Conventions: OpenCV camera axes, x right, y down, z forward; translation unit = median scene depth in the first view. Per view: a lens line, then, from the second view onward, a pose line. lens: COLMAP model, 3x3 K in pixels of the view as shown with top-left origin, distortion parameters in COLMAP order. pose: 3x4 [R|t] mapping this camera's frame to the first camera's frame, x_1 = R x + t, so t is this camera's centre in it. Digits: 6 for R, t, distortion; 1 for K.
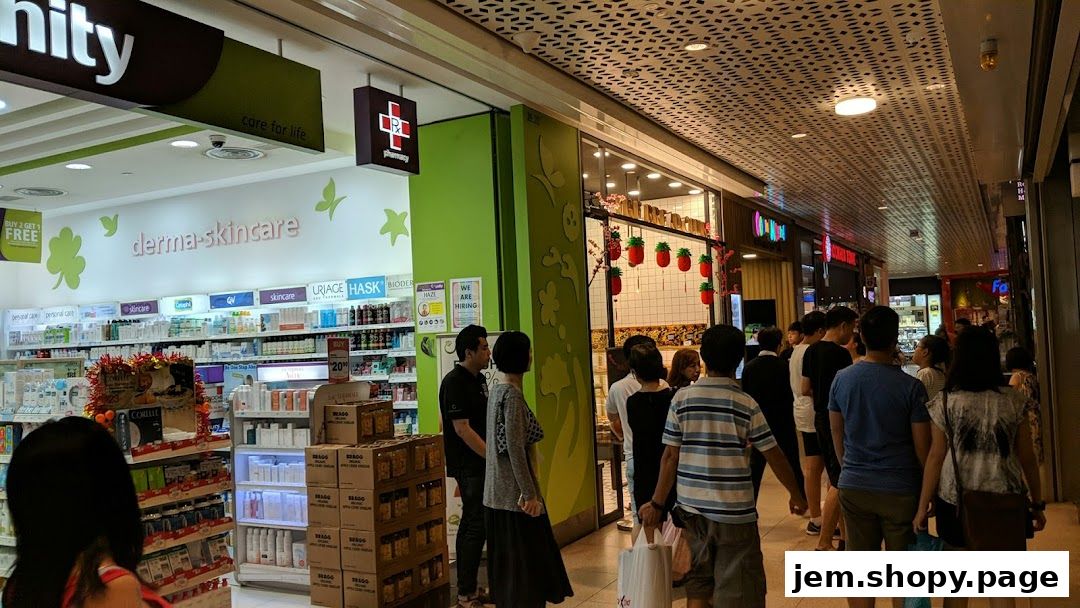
lens RADIAL K [[868.0, 0, 540.0], [0, 868.0, 304.0], [0, 0, 1]] dist [-0.050574, -0.000472]
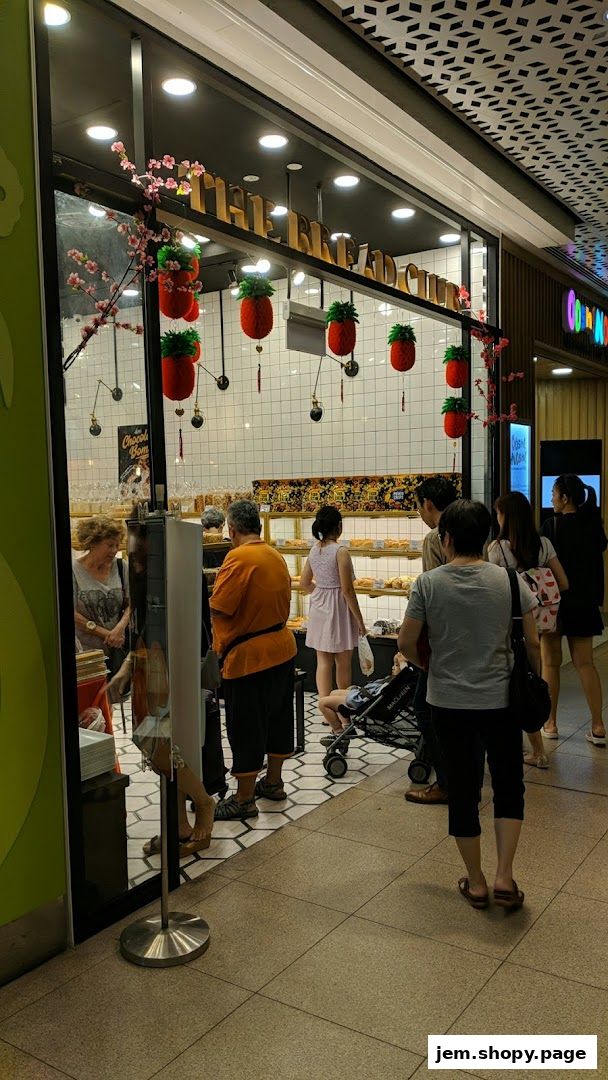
lens RADIAL K [[868.0, 0, 304.0], [0, 868.0, 540.0], [0, 0, 1]] dist [-0.050574, -0.000472]
pose [[0.995563, 0.029606, -0.089323, 0.140116], [-0.020514, 0.994671, 0.101035, 0.010742], [0.091838, -0.098754, 0.990865, 0.419592]]
